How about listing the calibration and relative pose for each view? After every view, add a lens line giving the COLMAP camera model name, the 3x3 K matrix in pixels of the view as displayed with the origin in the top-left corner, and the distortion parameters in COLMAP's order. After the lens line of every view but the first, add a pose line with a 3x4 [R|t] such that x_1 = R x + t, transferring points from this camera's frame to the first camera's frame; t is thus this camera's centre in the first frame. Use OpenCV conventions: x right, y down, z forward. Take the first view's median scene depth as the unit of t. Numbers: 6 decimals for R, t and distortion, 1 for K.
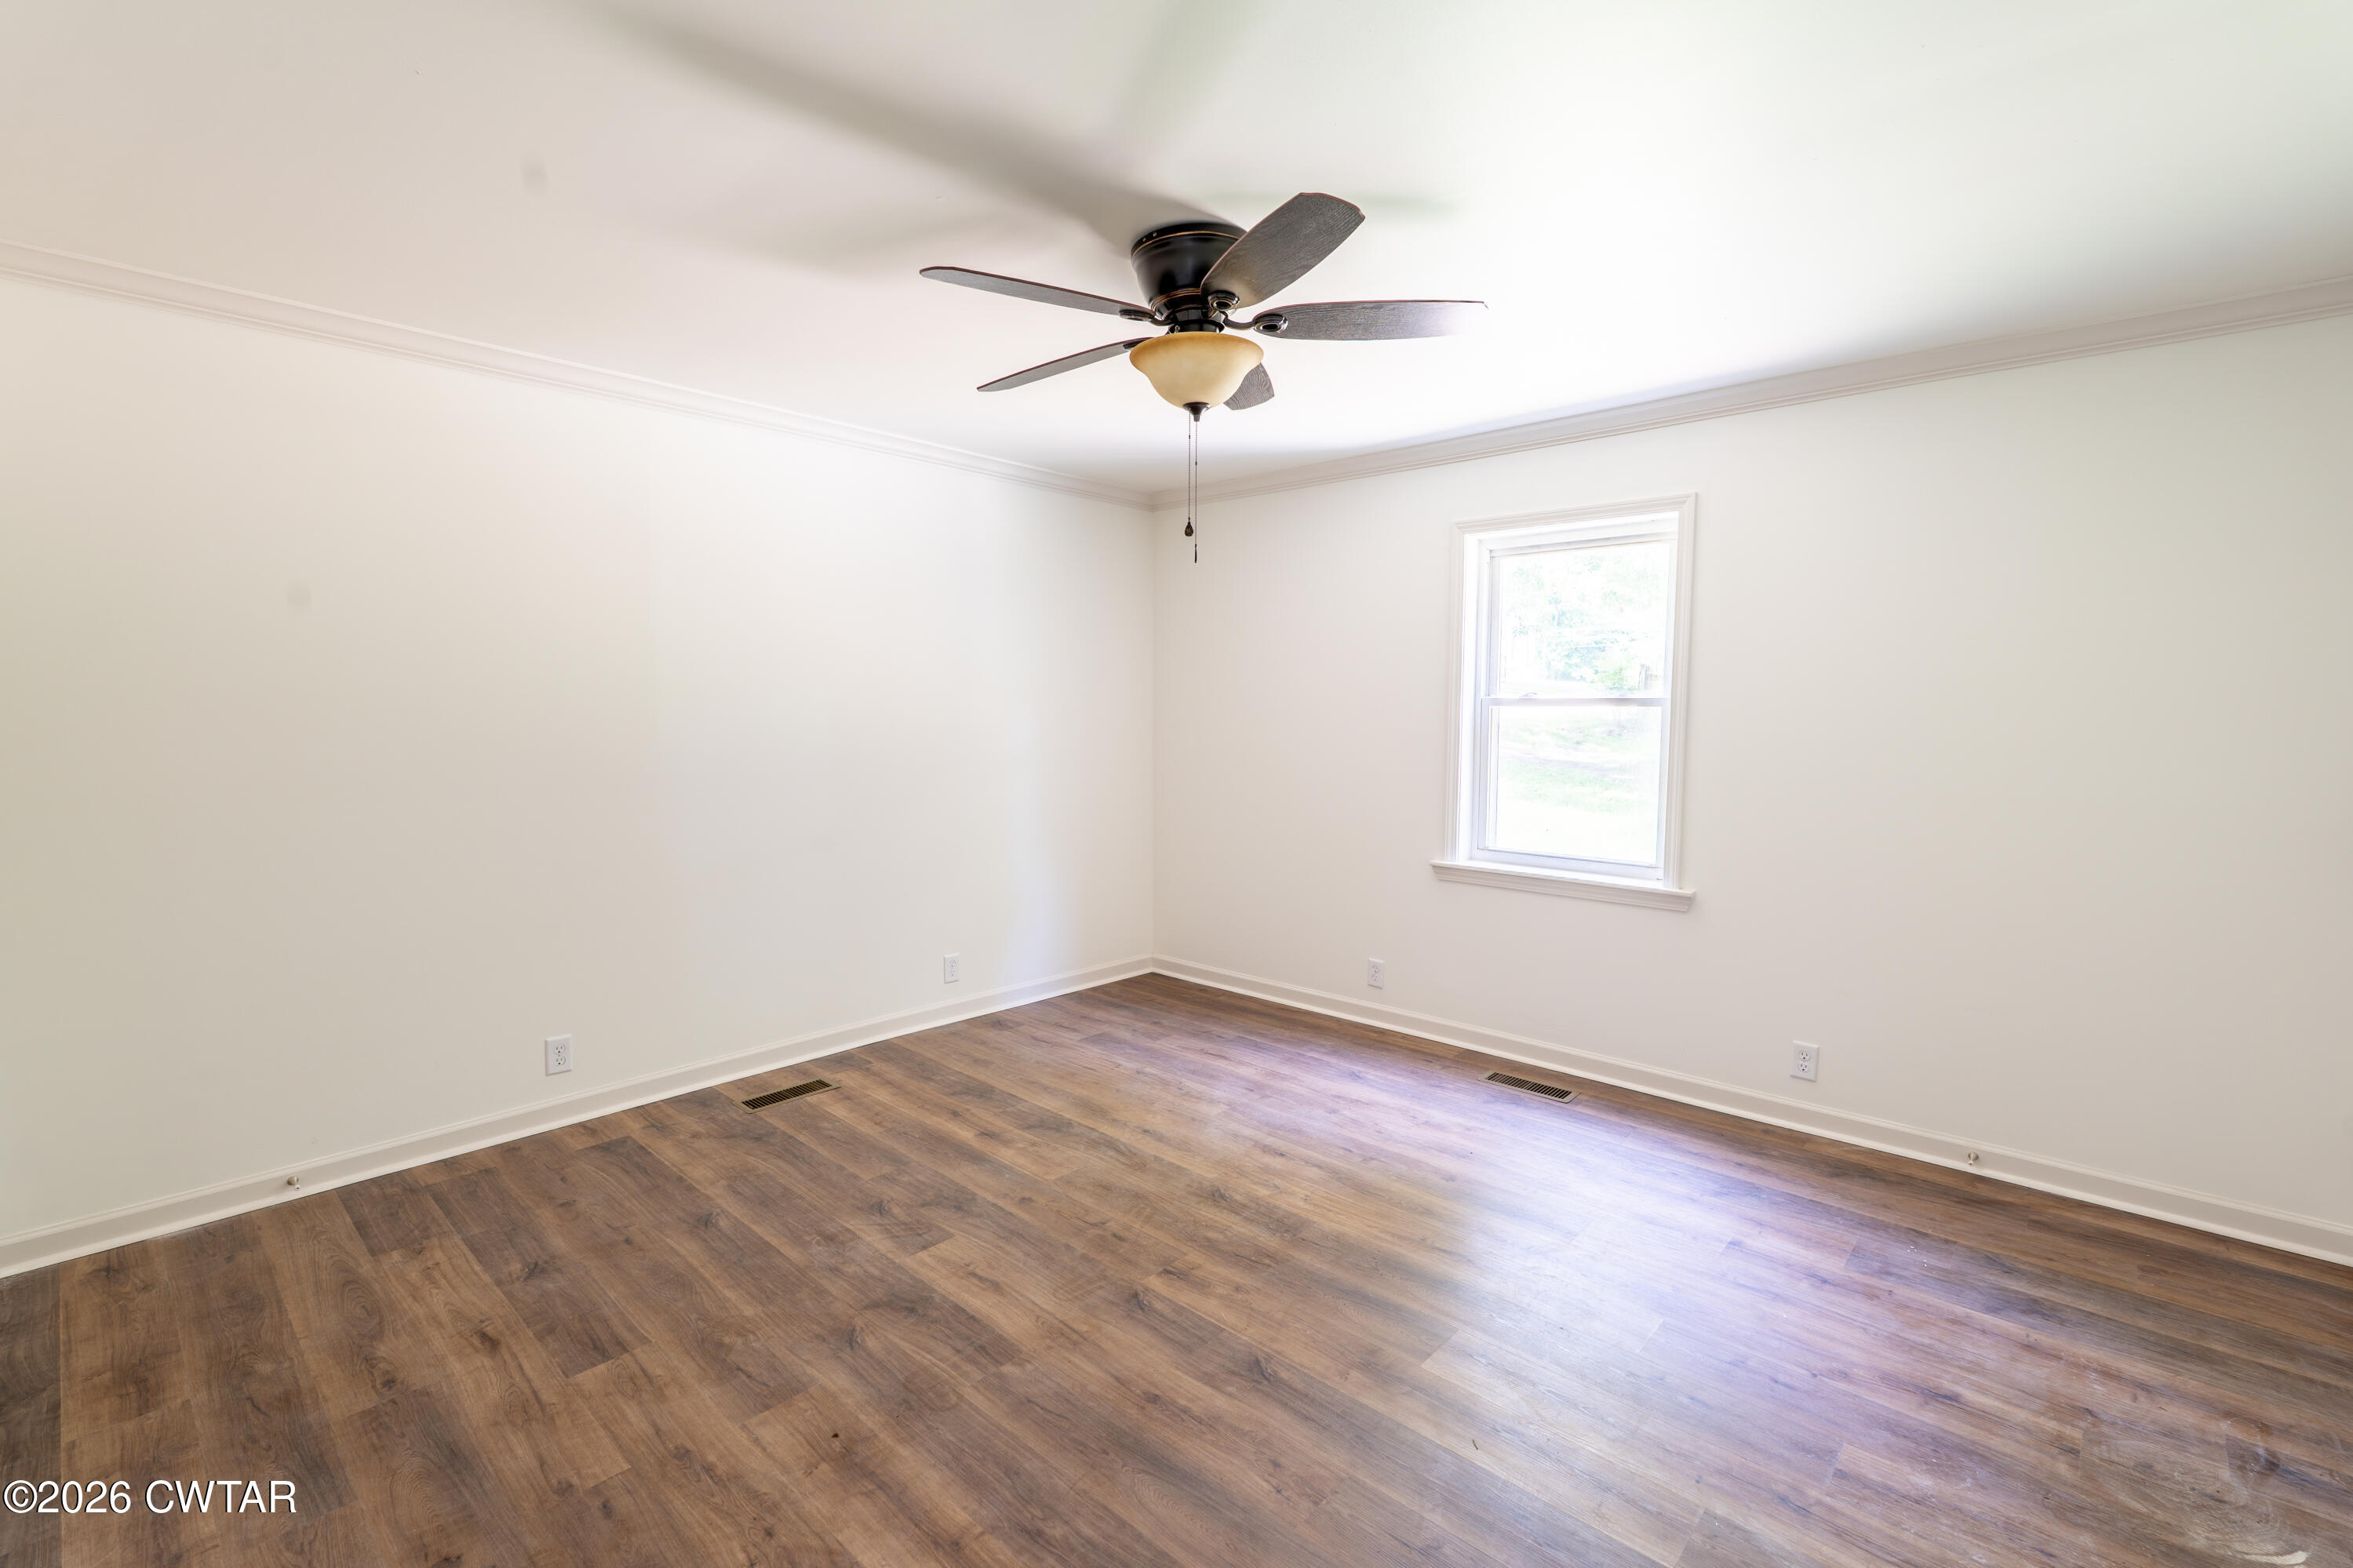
lens RADIAL K [[1029.1, 0, 1176.2], [0, 1029.1, 790.6], [0, 0, 1]] dist [-0.003226, 0.000093]
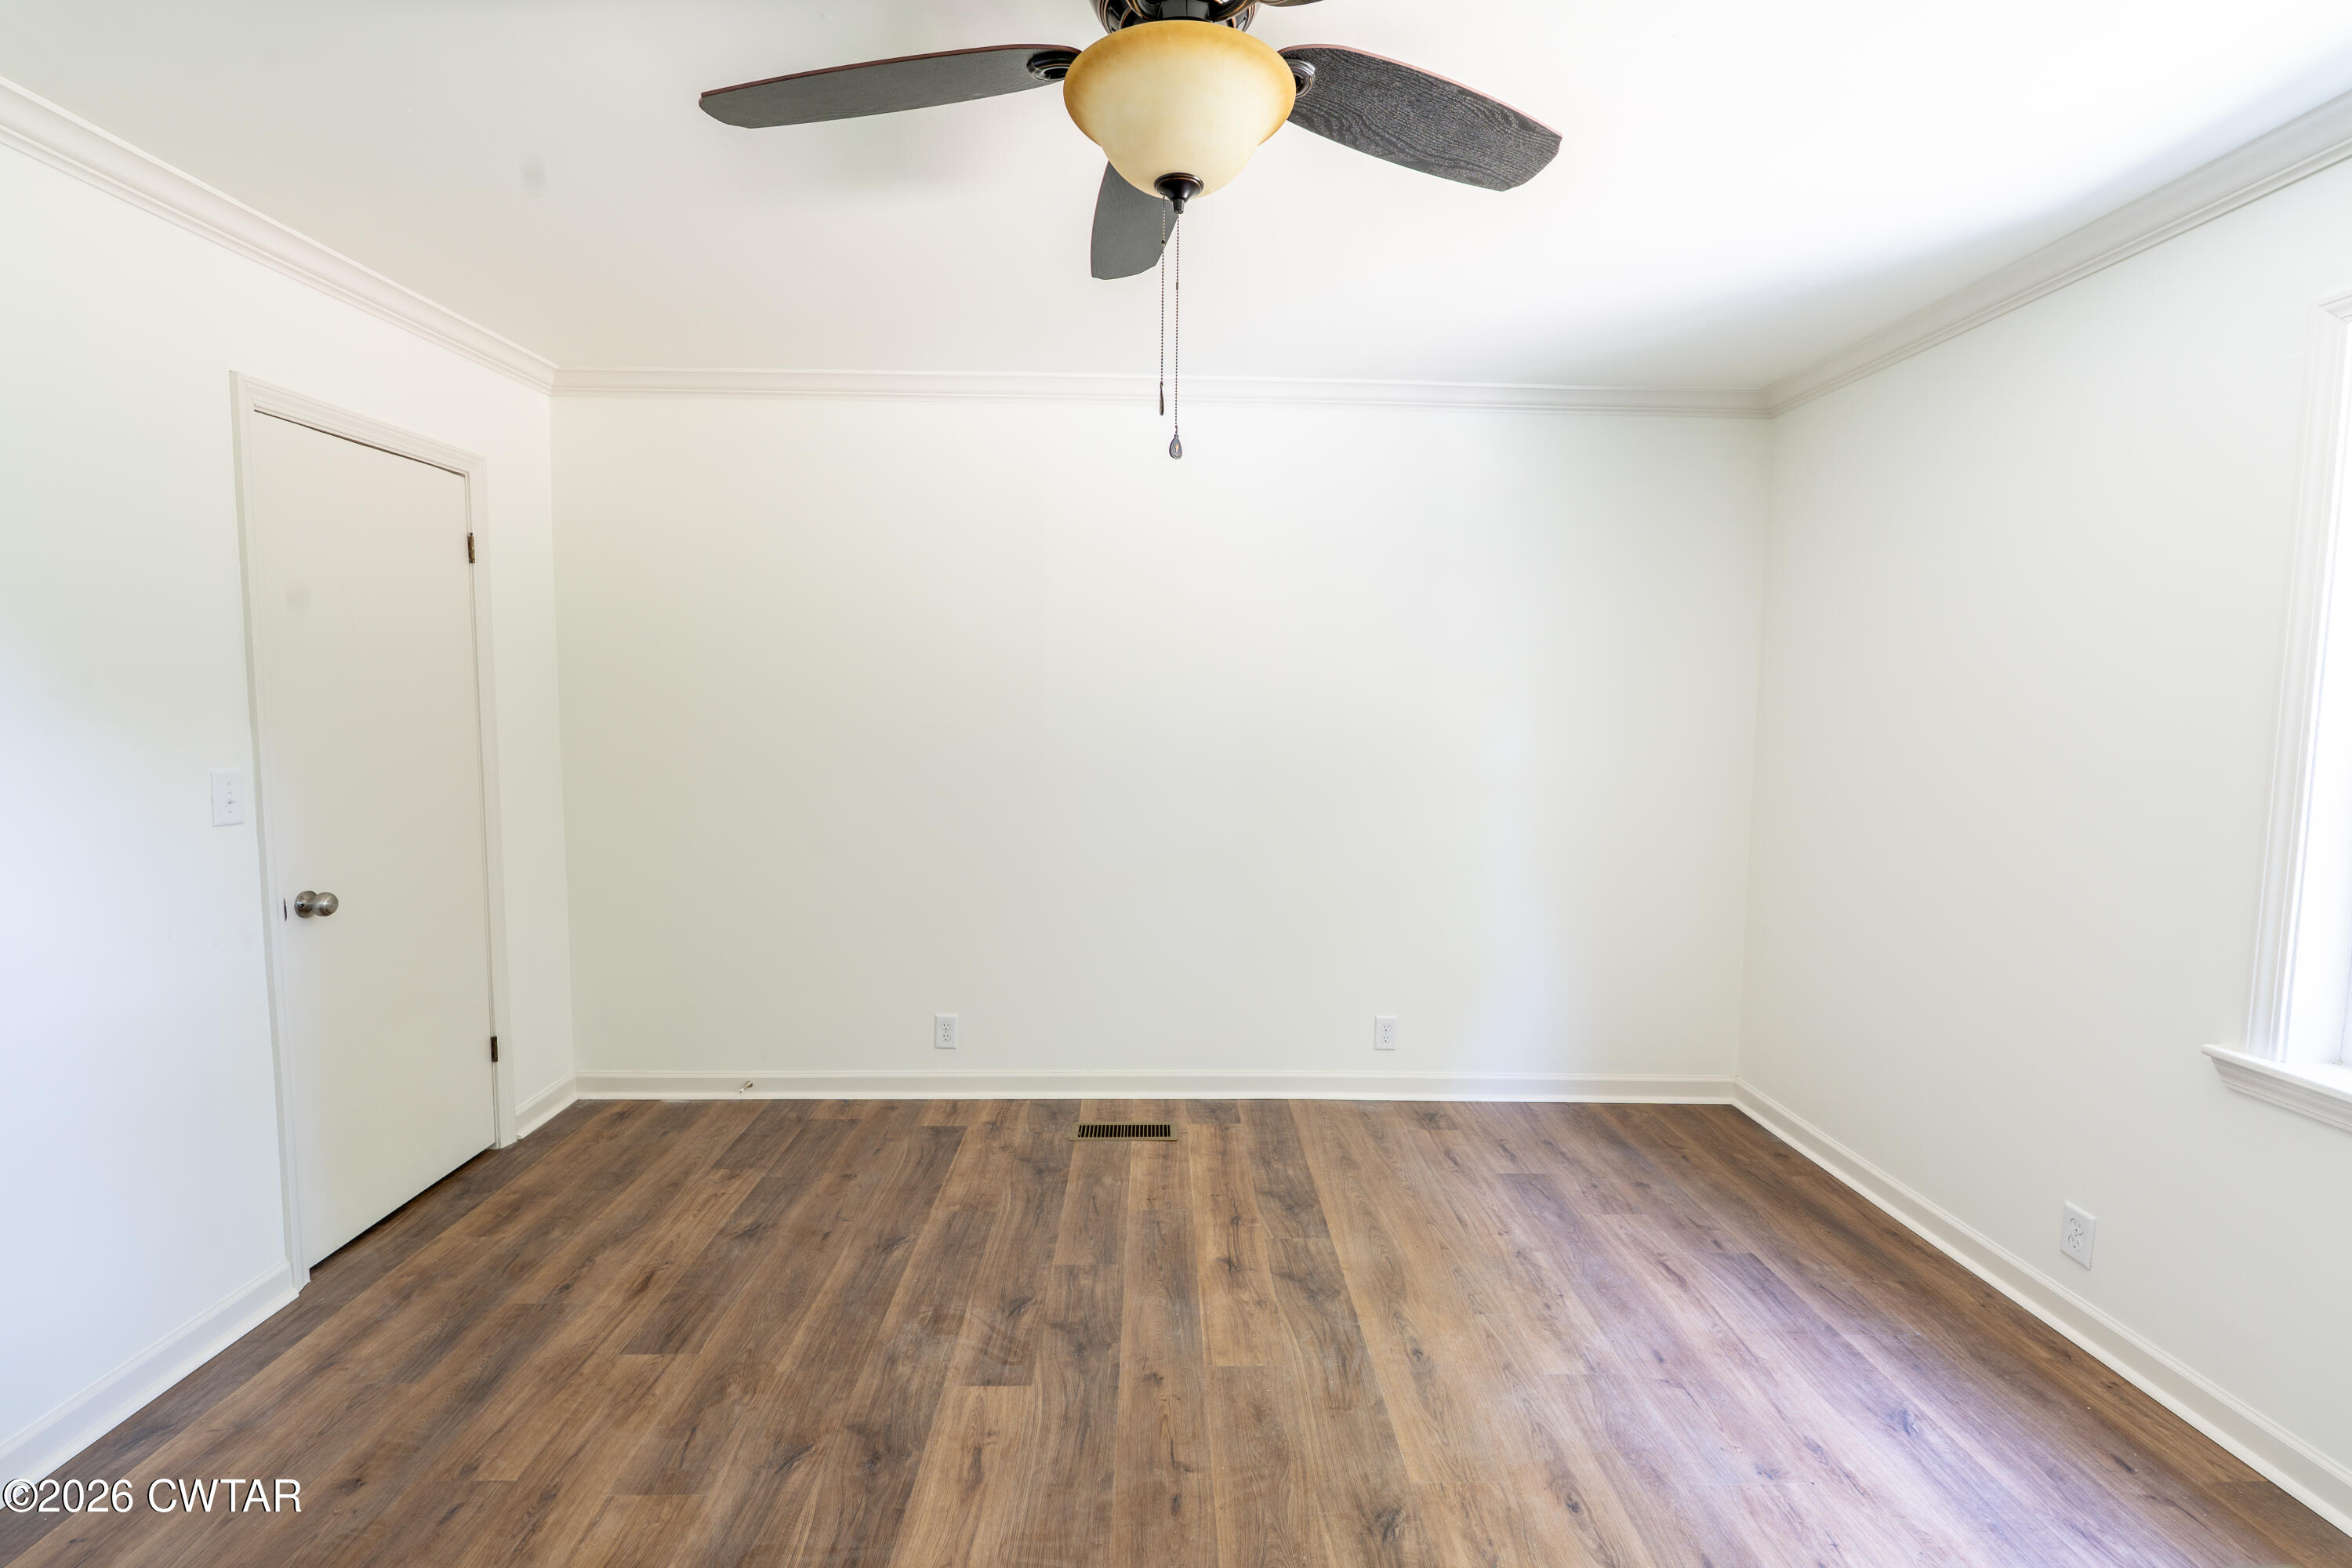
lens RADIAL K [[1028.8, 0, 1175.7], [0, 1028.8, 790.6], [0, 0, 1]] dist [-0.003226, 0.000093]
pose [[0.694670, 0.064691, -0.716414, 0.311498], [-0.068203, 0.997384, 0.023928, -0.033565], [0.716088, 0.032240, 0.697265, 0.417562]]
